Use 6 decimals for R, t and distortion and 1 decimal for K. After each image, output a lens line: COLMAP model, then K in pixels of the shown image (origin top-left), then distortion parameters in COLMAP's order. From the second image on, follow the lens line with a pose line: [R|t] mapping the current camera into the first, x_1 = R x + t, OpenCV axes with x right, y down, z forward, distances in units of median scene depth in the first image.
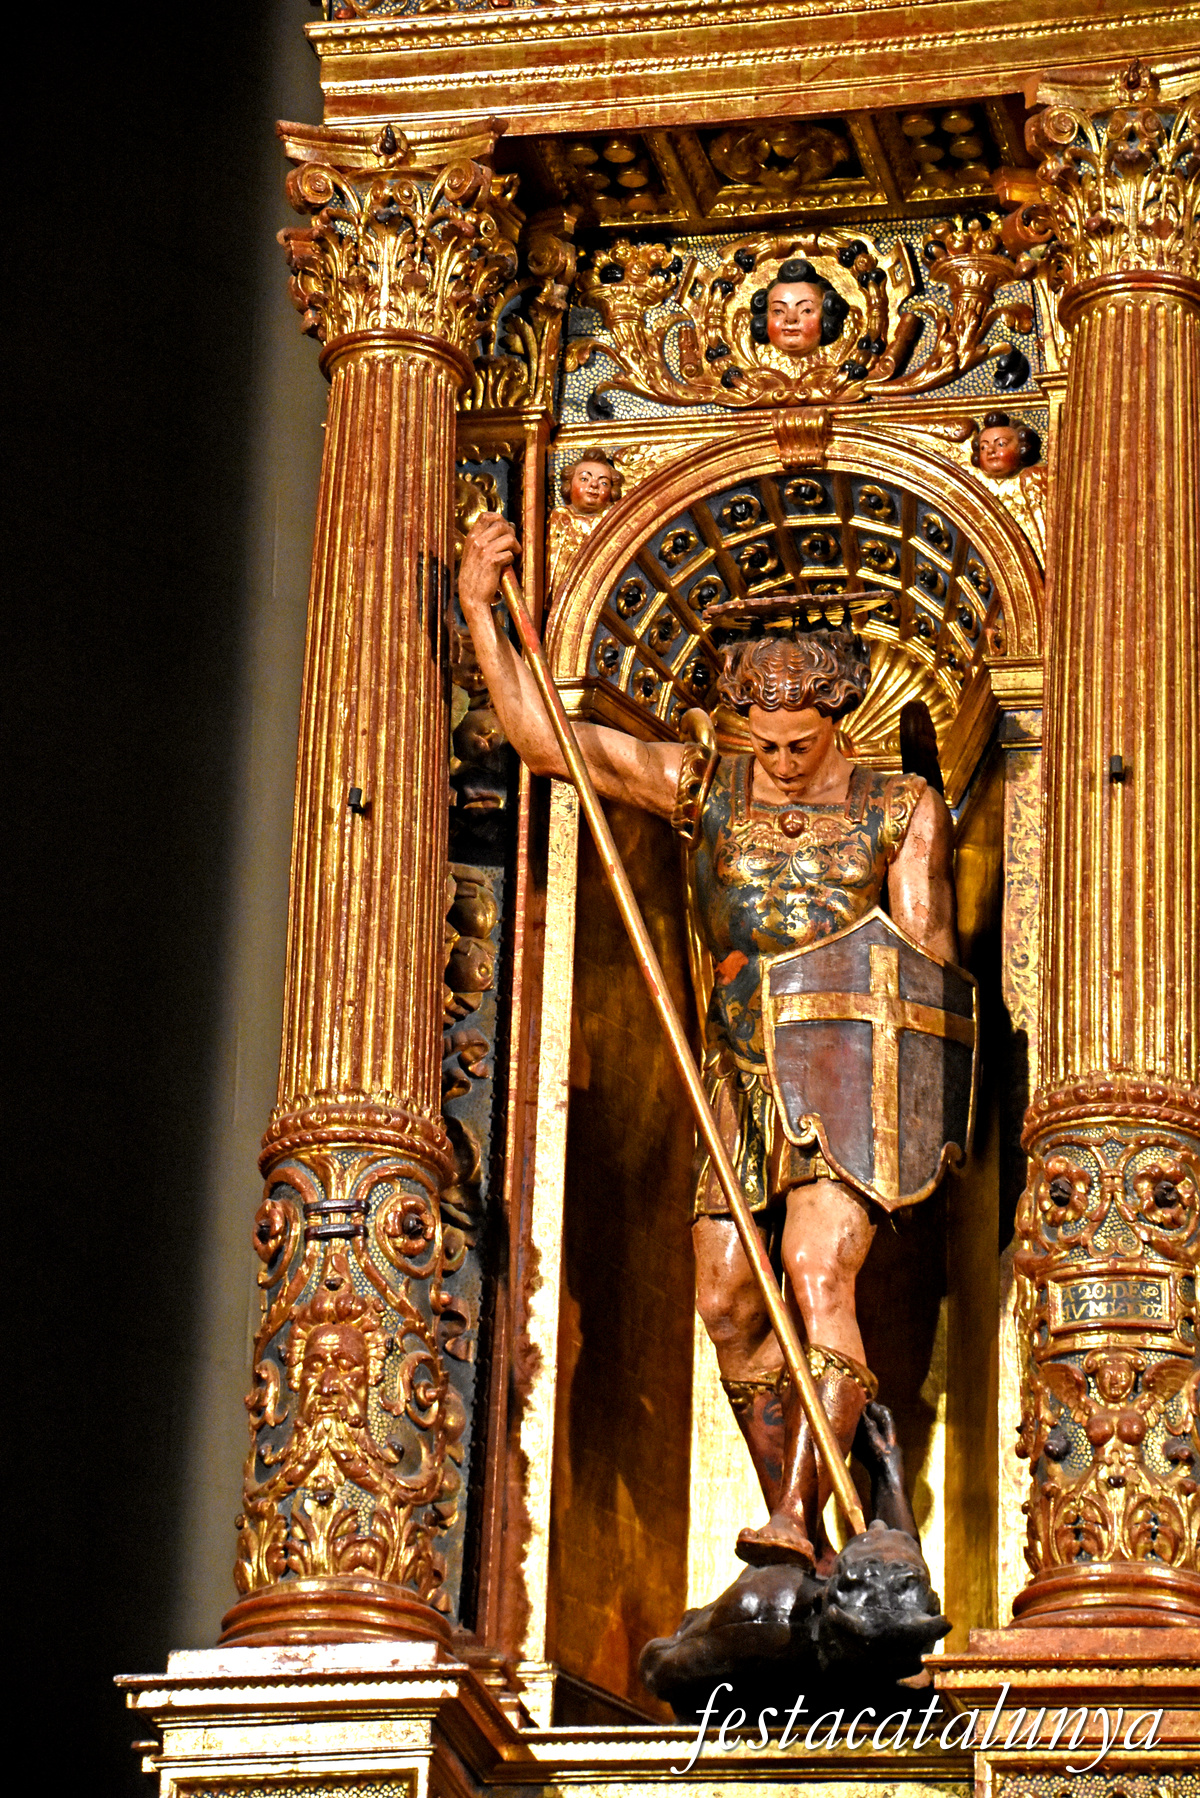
lens RADIAL K [[6979.0, 0, 597.8], [0, 6979.0, 884.0], [0, 0, 1]] dist [1.444243, 0.000000]
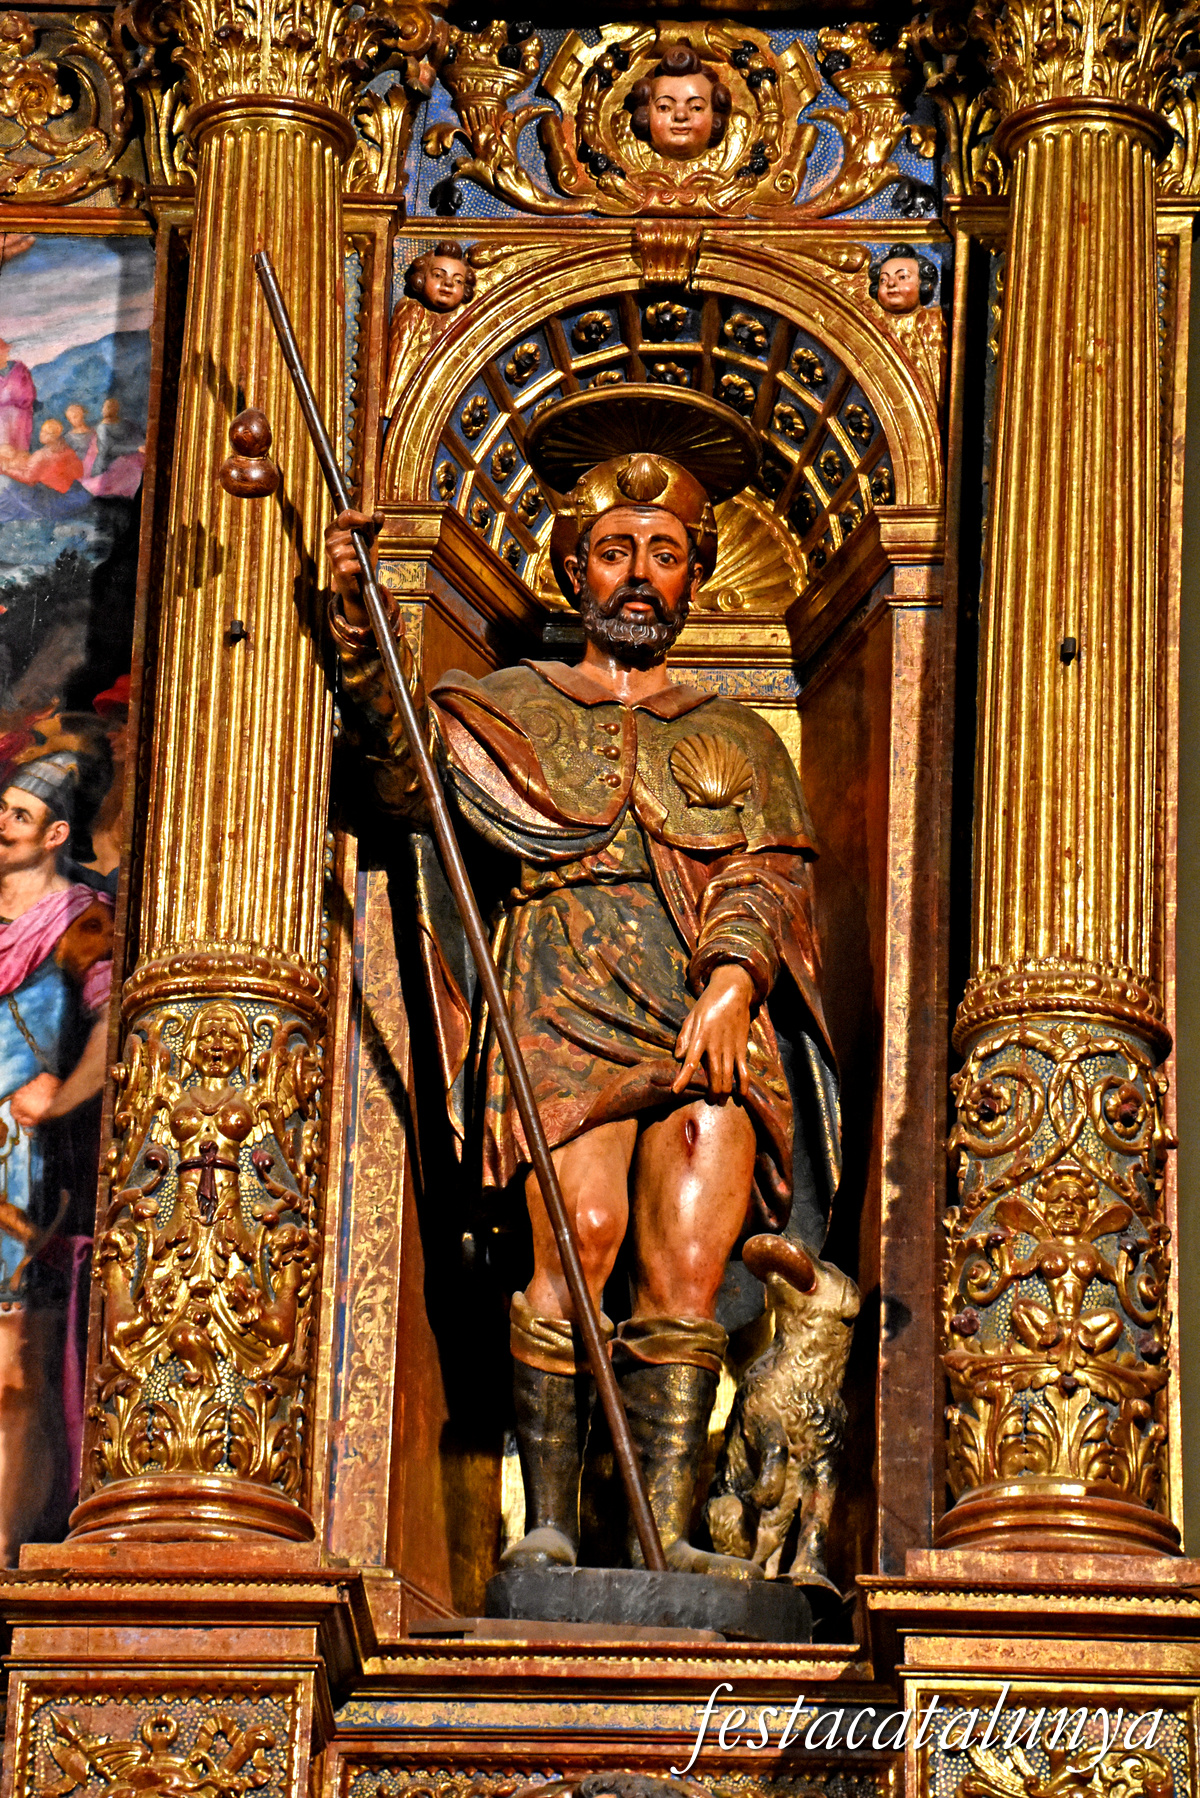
lens RADIAL K [[7442.1, 0, 599.1], [0, 7442.1, 917.4], [0, 0, 1]] dist [1.331403, 0.000000]
pose [[0.976839, 0.053149, 0.207269, -0.178891], [-0.057491, 0.998234, 0.014977, 0.008691], [-0.206107, -0.026546, 0.978169, 0.040464]]
